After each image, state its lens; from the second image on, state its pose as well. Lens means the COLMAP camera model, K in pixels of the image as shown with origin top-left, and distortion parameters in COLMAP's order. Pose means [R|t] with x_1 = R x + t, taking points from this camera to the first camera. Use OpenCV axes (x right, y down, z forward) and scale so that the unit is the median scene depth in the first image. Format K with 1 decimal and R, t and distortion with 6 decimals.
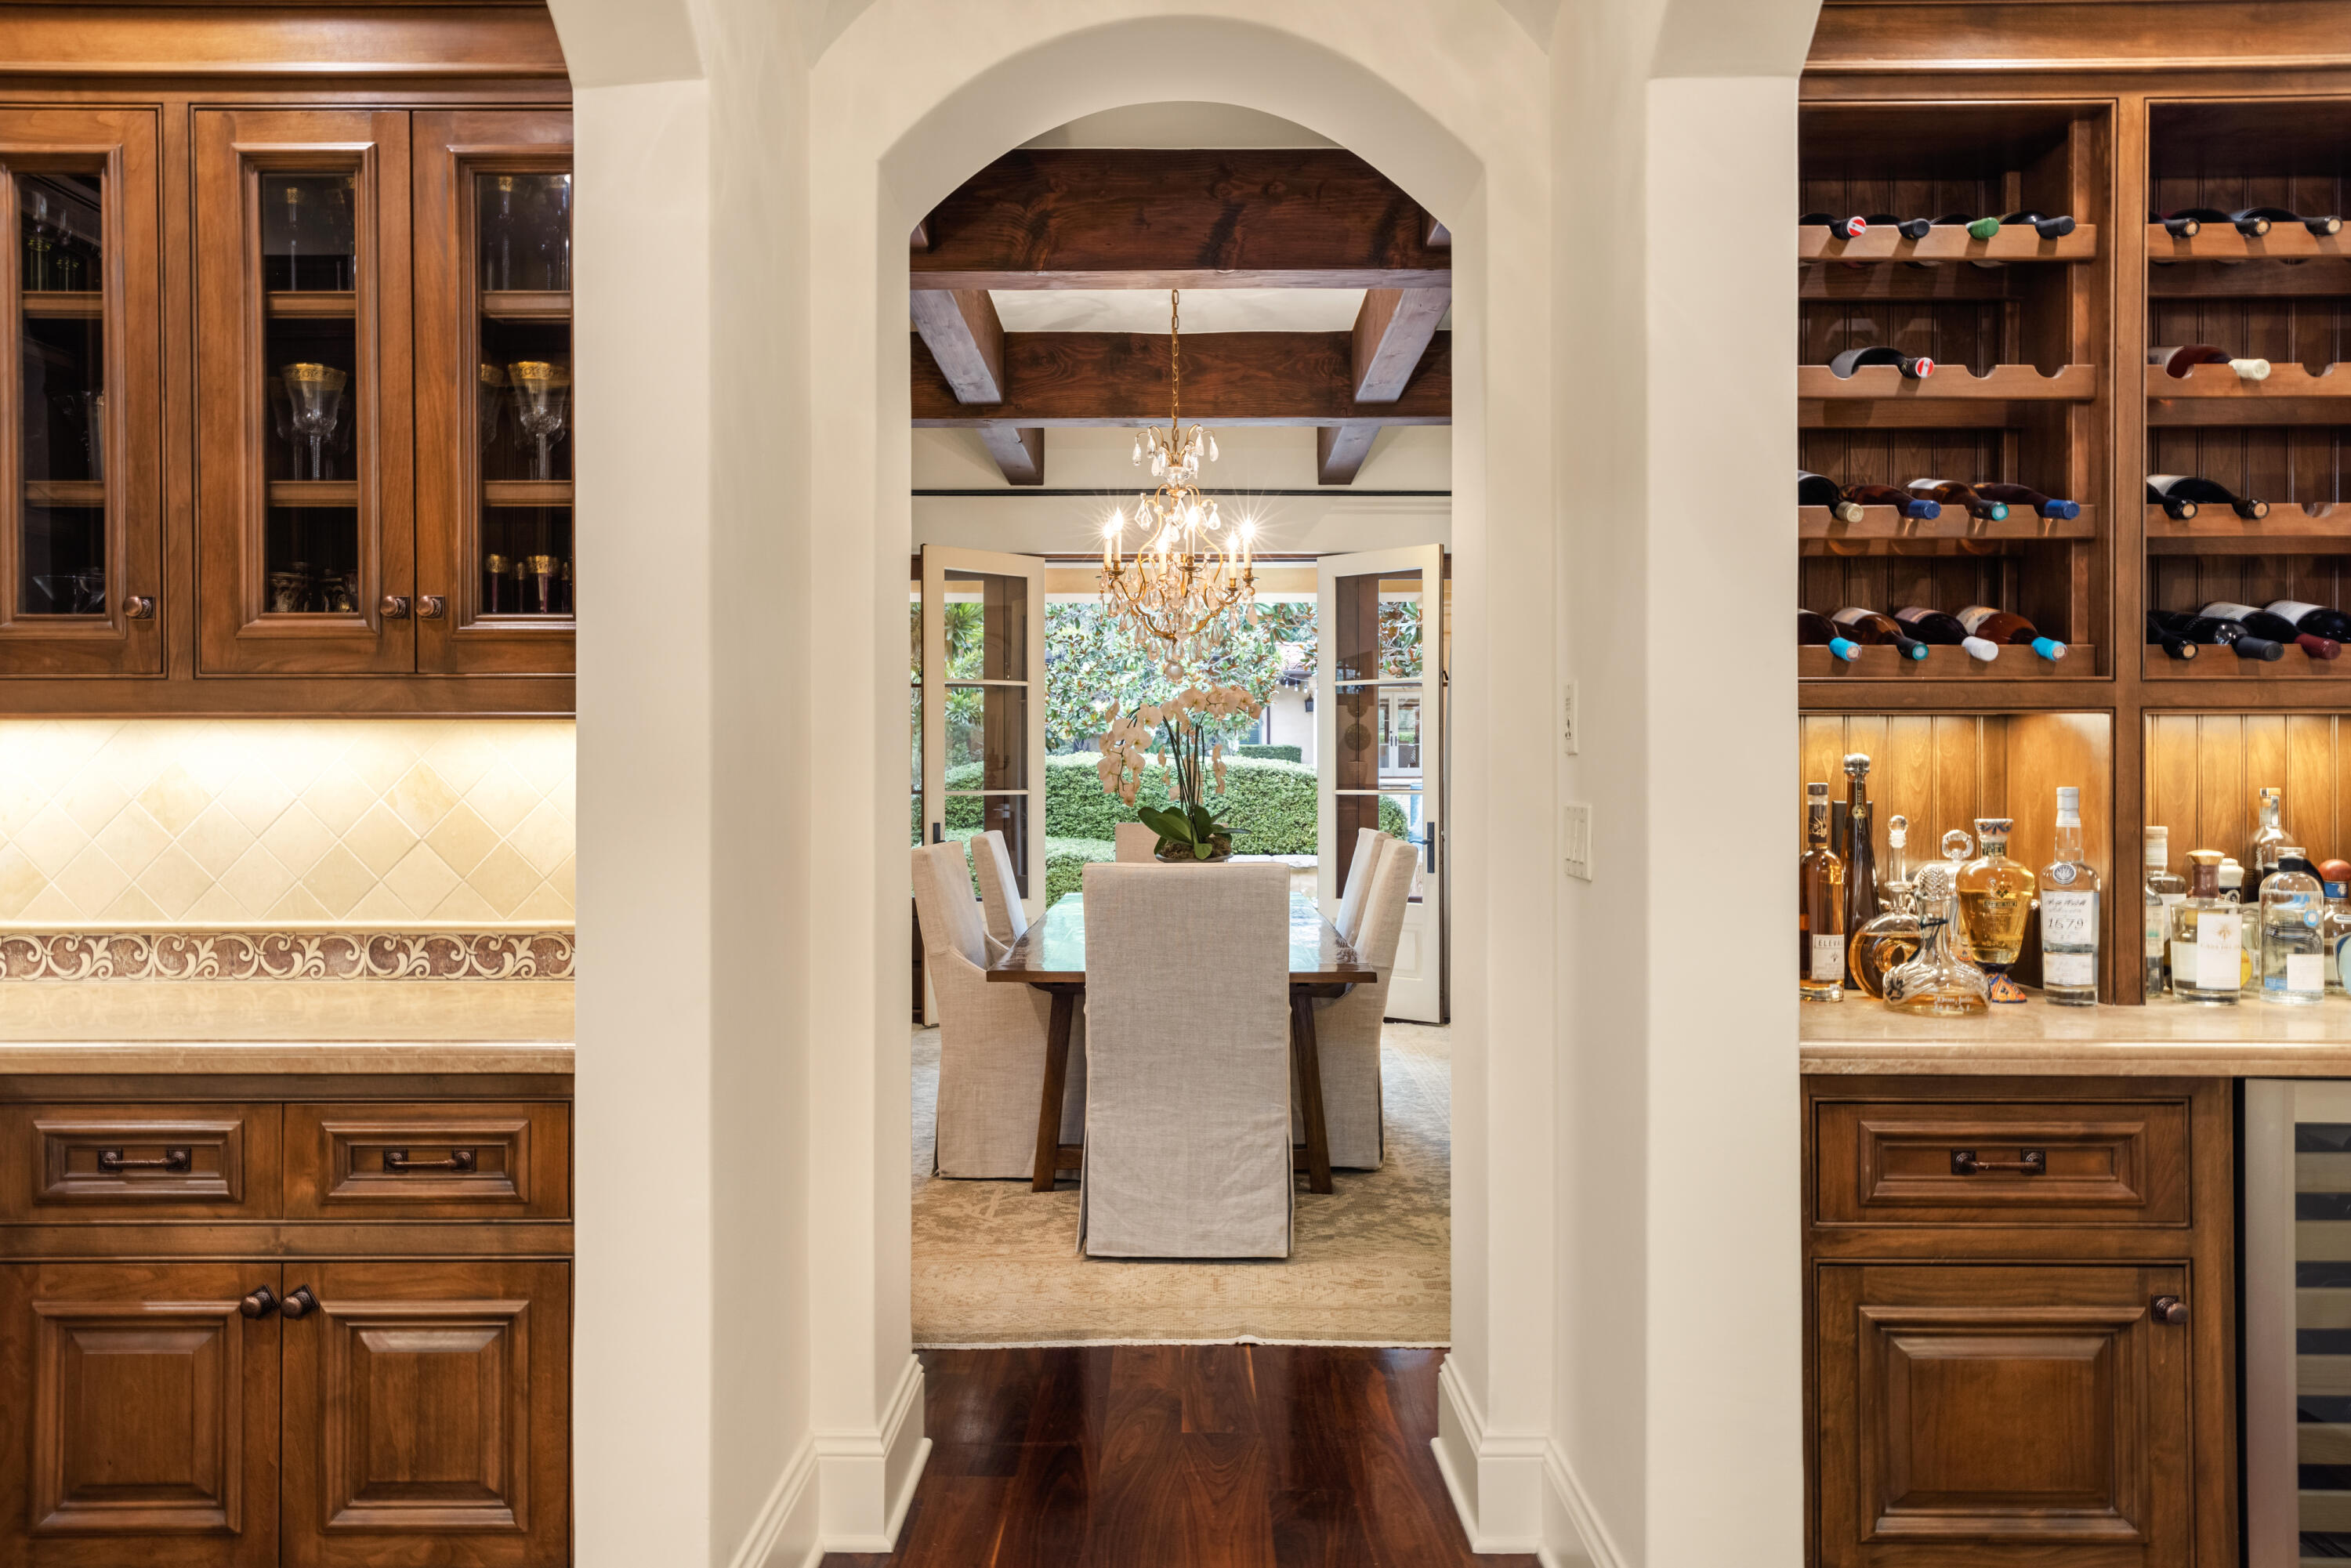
lens RADIAL K [[1598.8, 0, 1175.5], [0, 1598.8, 784.0], [0, 0, 1]] dist [0.007898, 0.001496]
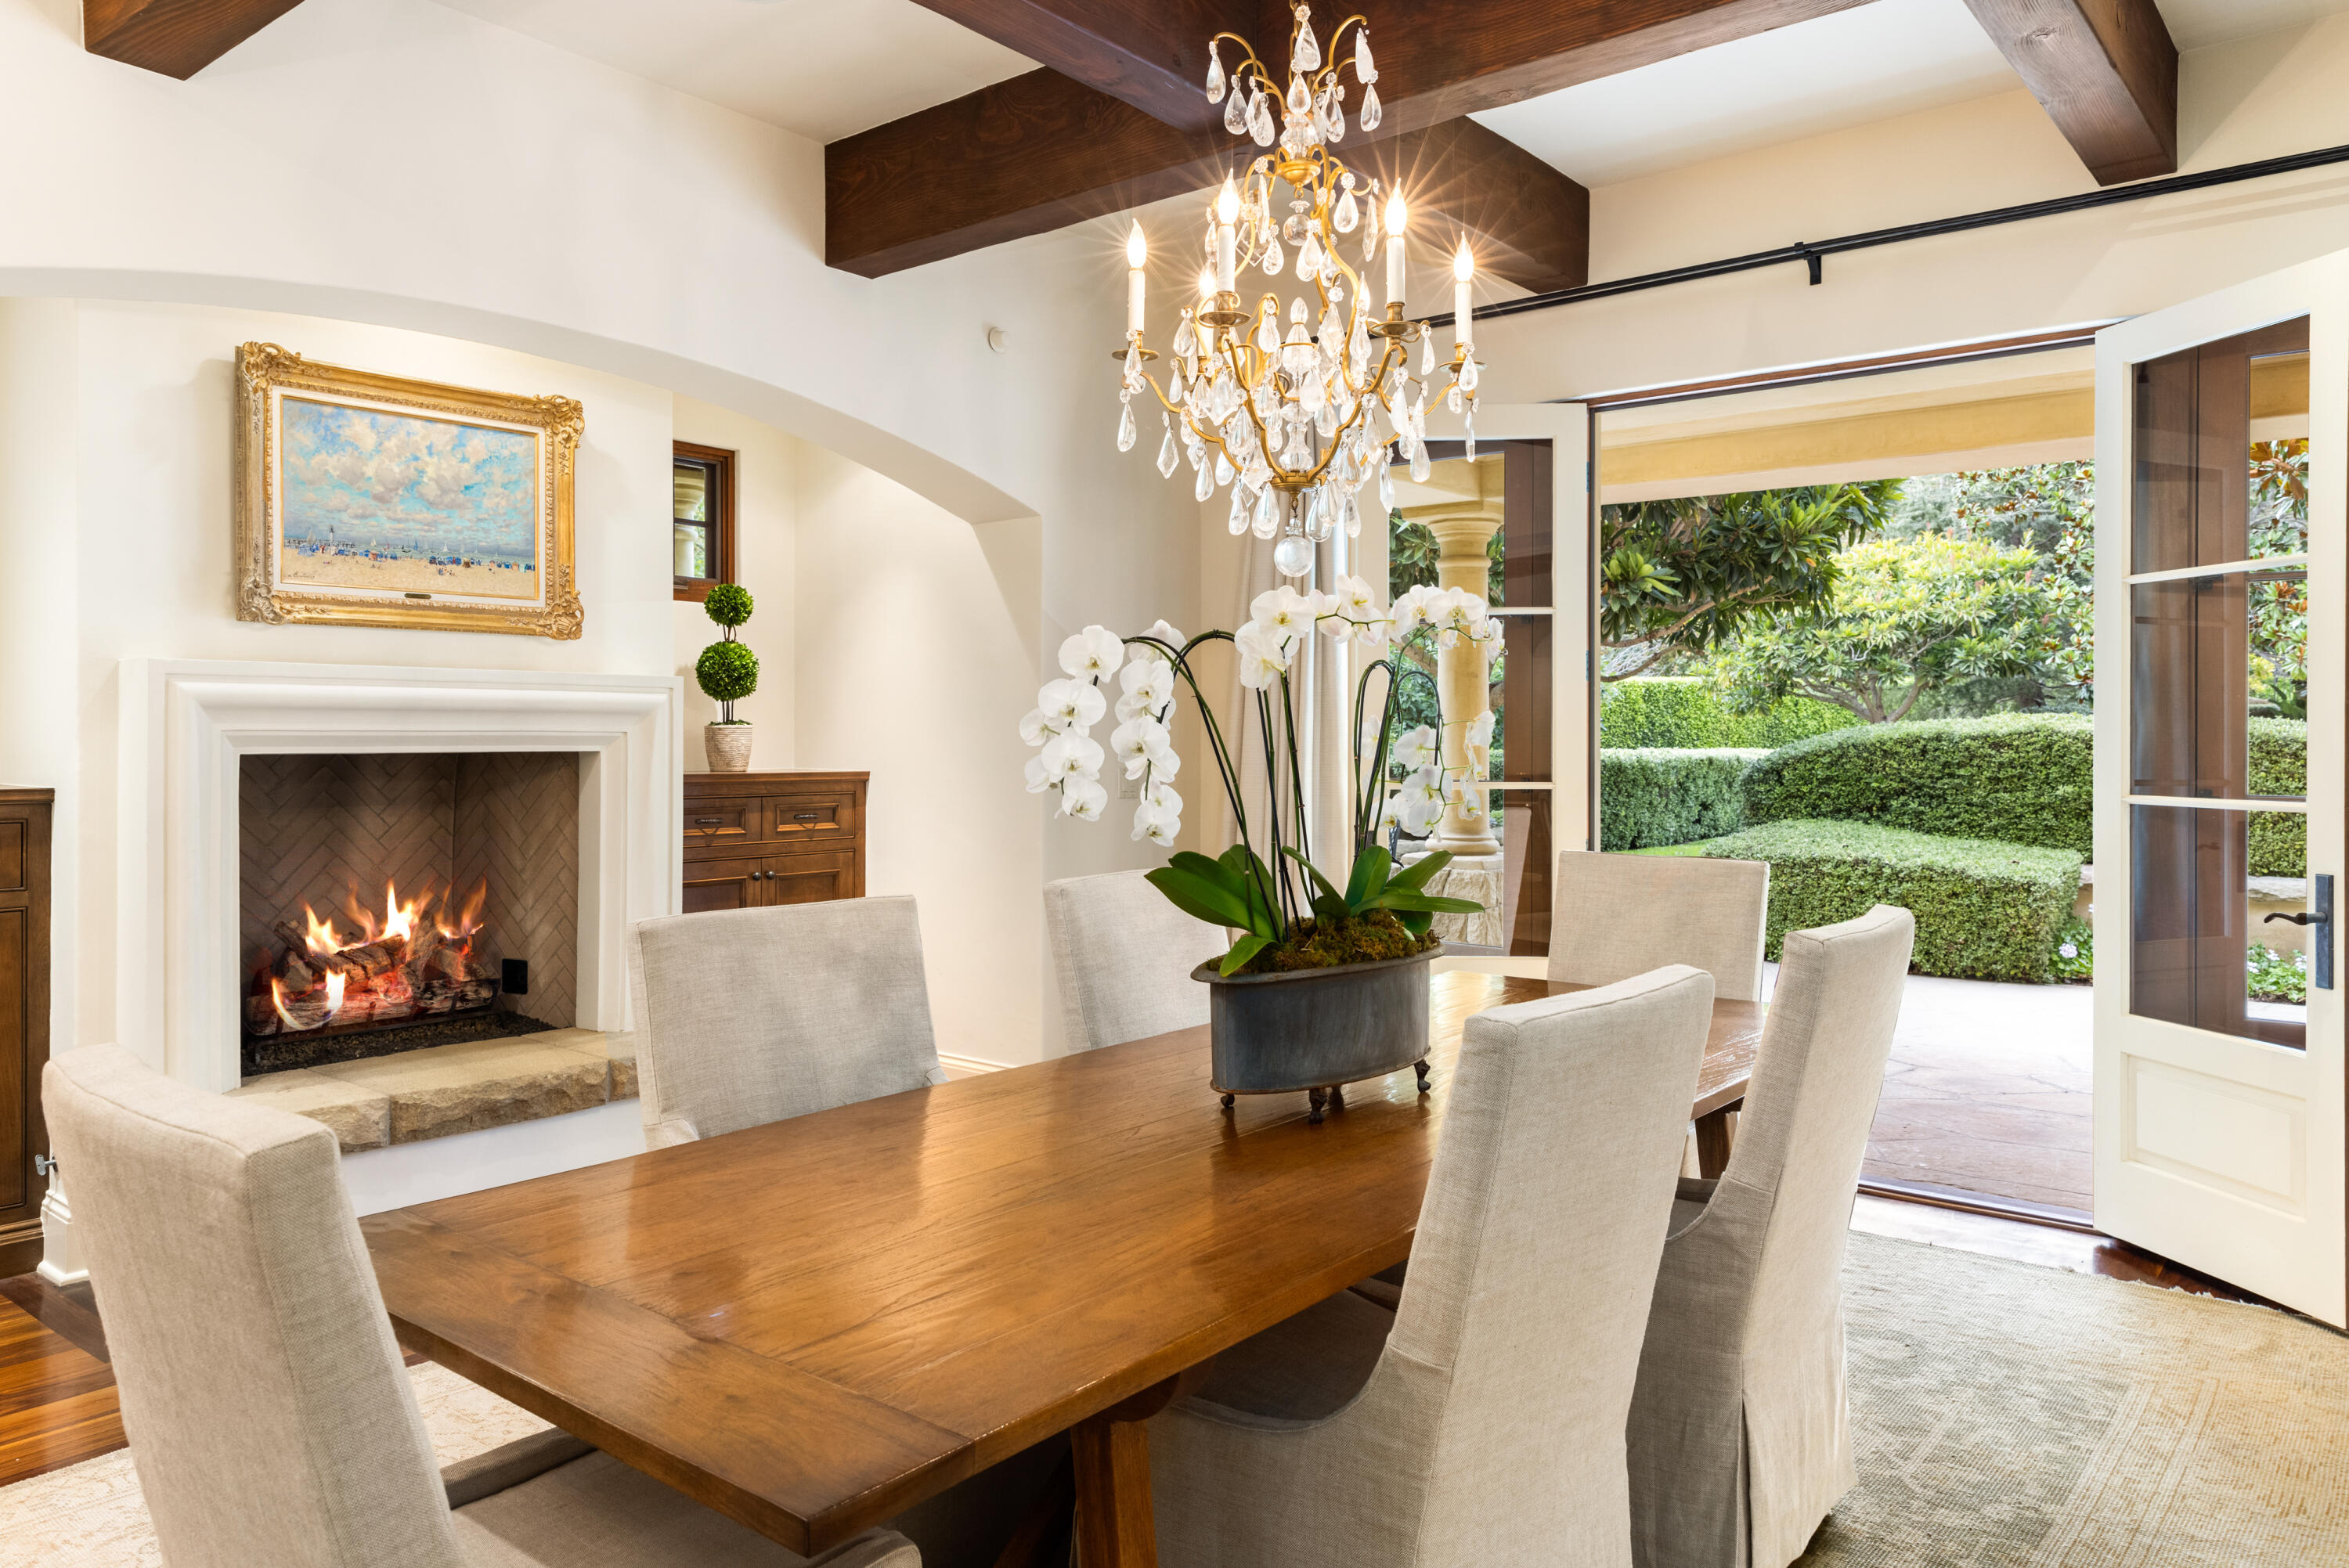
lens RADIAL K [[1597.3, 0, 1174.5], [0, 1597.3, 784.0], [0, 0, 1]] dist [0.007898, 0.001496]
pose [[0.785709, 0.023642, -0.618144, 0.175555], [-0.008638, 0.999591, 0.027252, -0.010443], [0.618535, -0.016072, 0.785593, 0.417940]]
